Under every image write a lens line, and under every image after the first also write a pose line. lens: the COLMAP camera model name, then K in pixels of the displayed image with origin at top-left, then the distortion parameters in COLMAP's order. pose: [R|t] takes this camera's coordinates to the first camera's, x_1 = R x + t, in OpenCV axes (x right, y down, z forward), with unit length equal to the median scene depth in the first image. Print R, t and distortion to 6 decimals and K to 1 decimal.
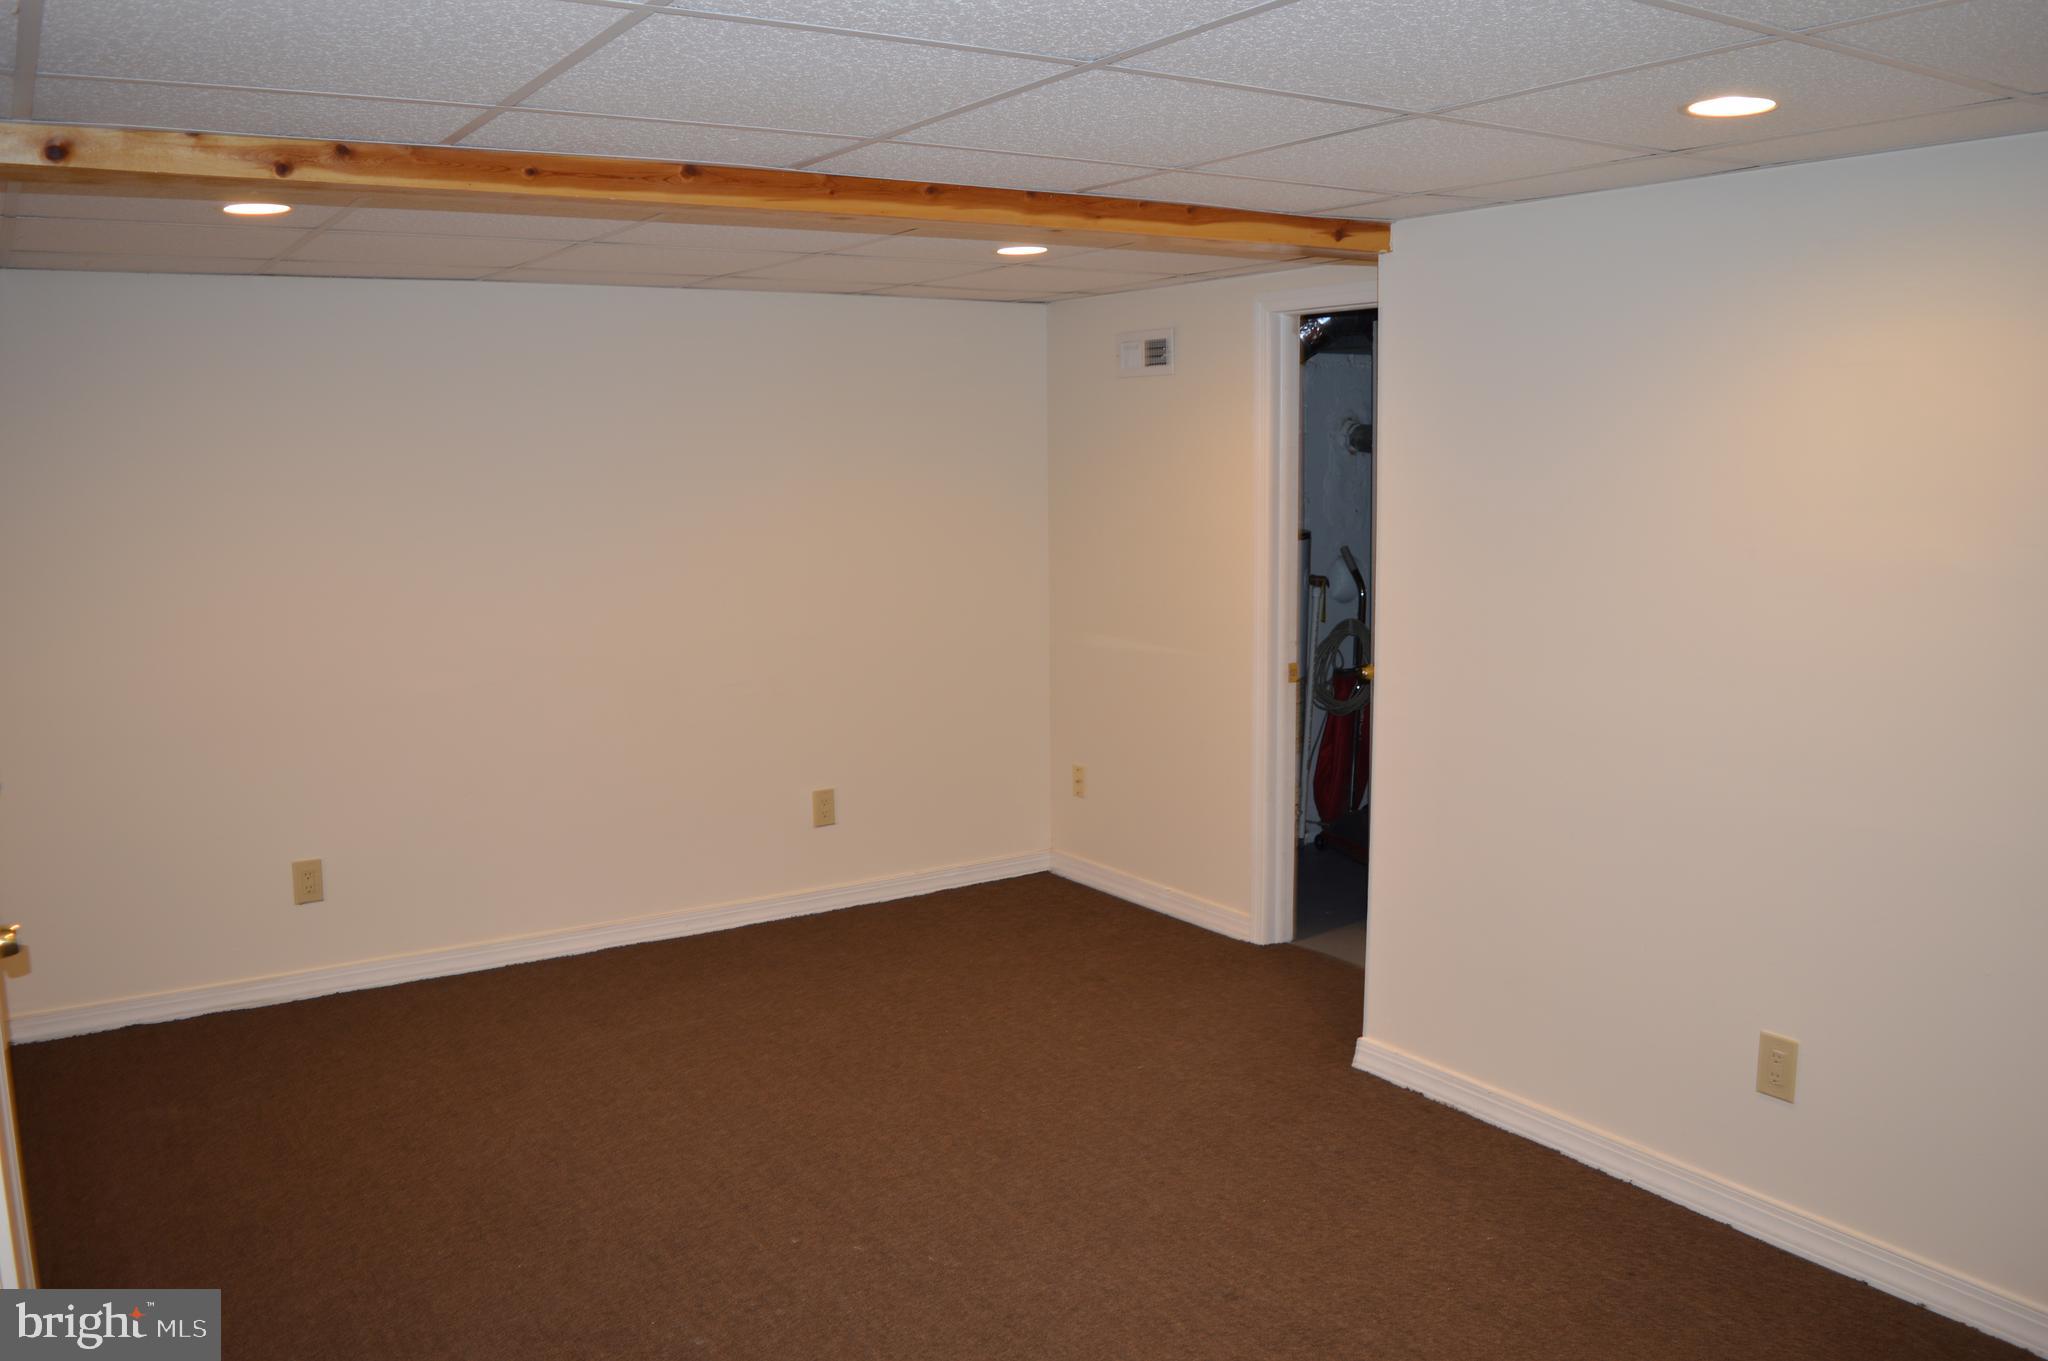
lens RADIAL K [[1618.5, 0, 1023.9], [0, 1618.5, 658.0], [0, 0, 1]] dist [-0.088482, 0.012272]
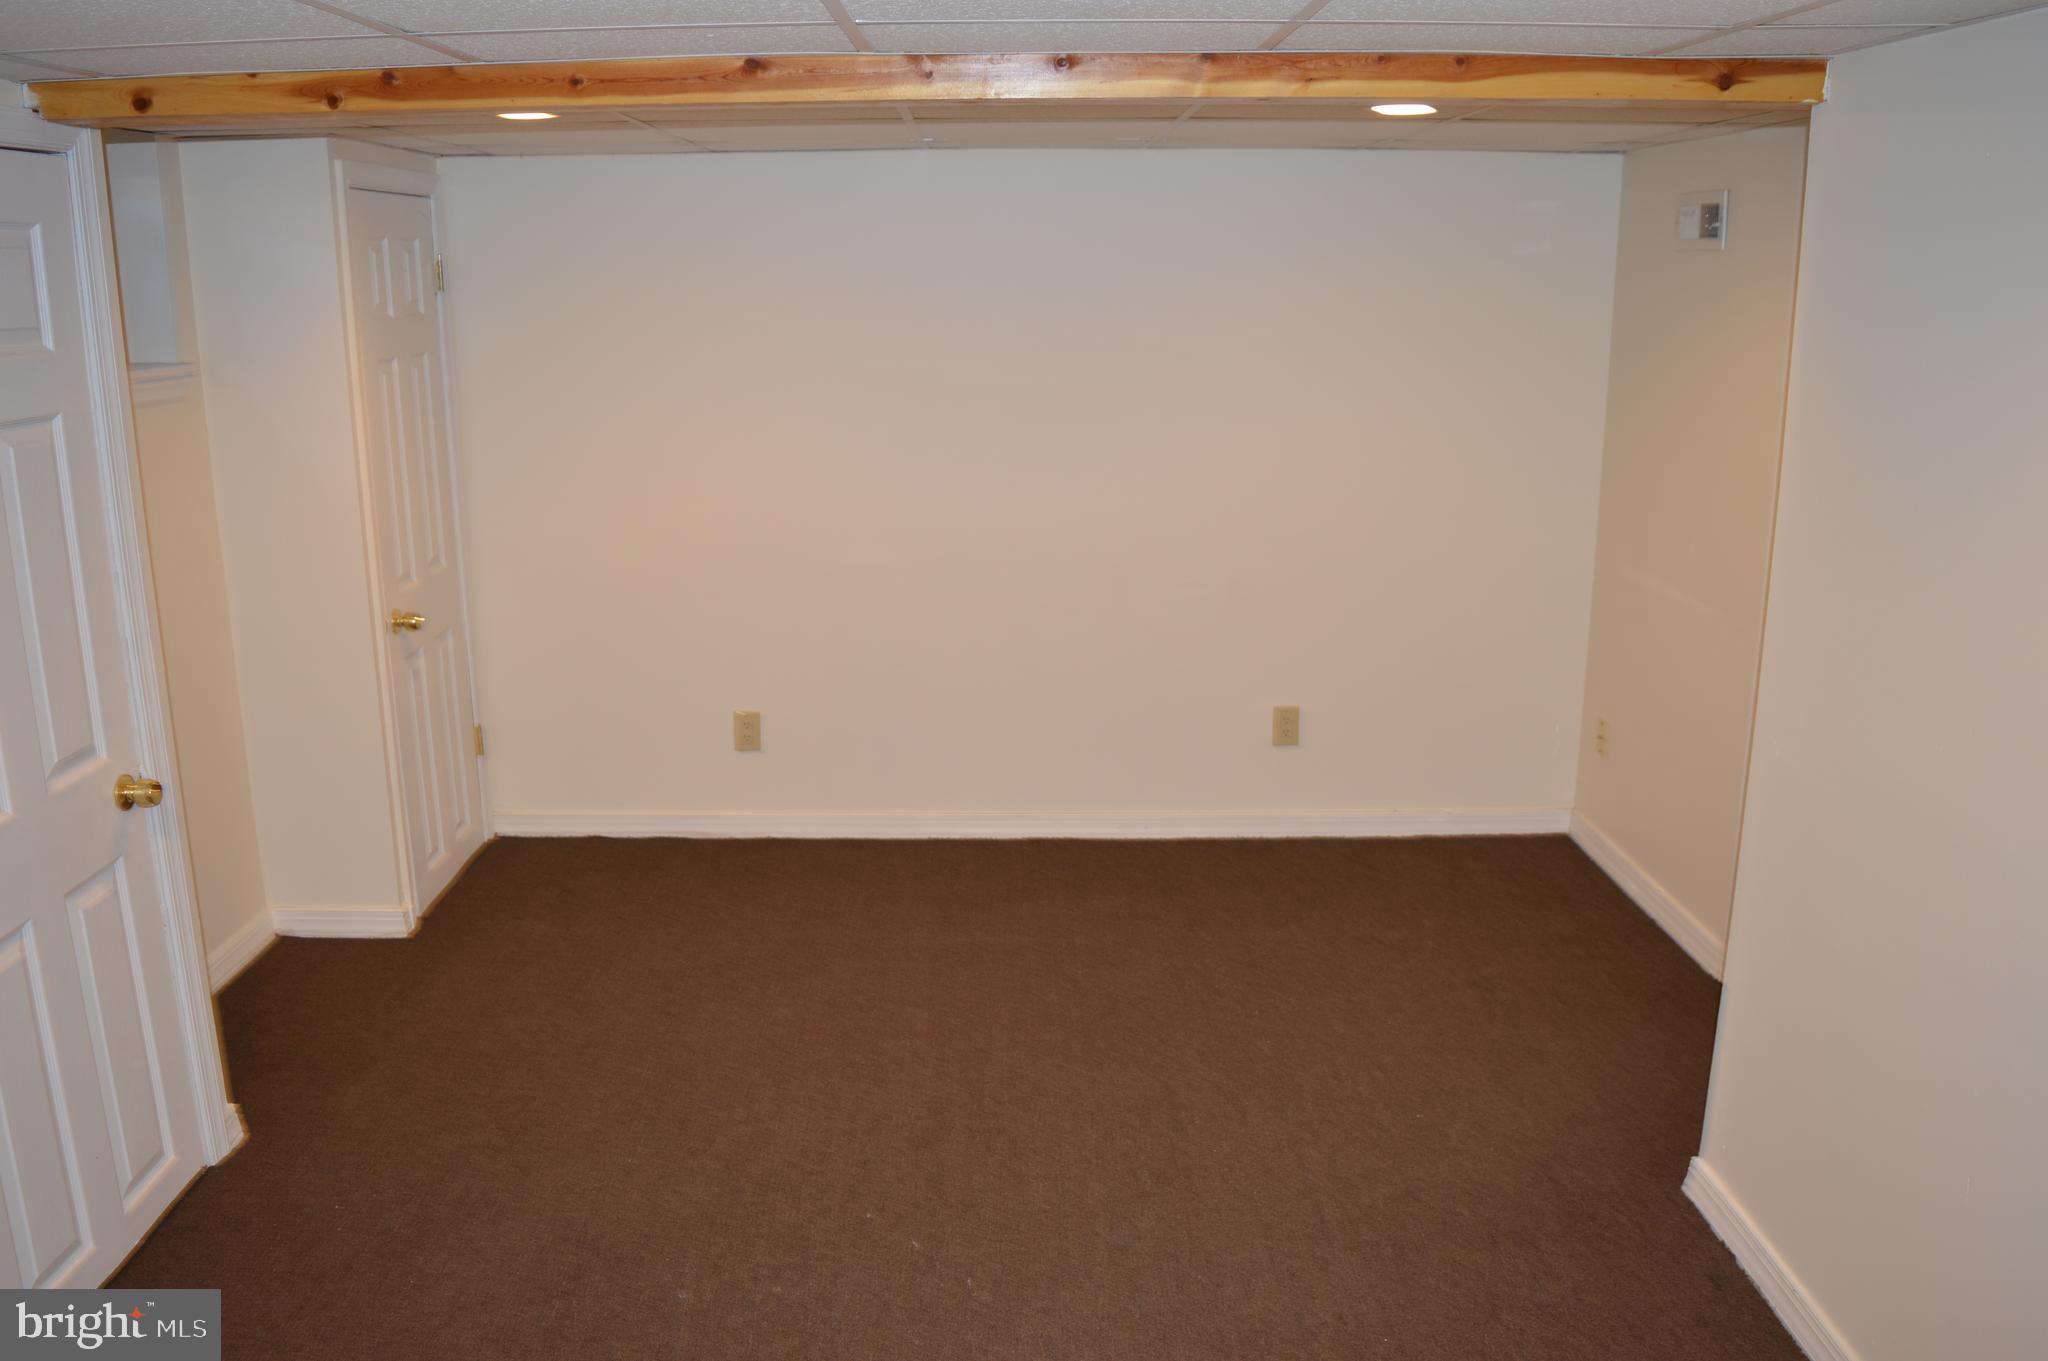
lens RADIAL K [[1618.5, 0, 1023.9], [0, 1618.5, 658.0], [0, 0, 1]] dist [-0.088482, 0.012272]
pose [[0.842886, 0.134041, -0.521131, 0.300717], [-0.075633, 0.988375, 0.131891, -0.073895], [0.532751, -0.071755, 0.843225, 0.212356]]
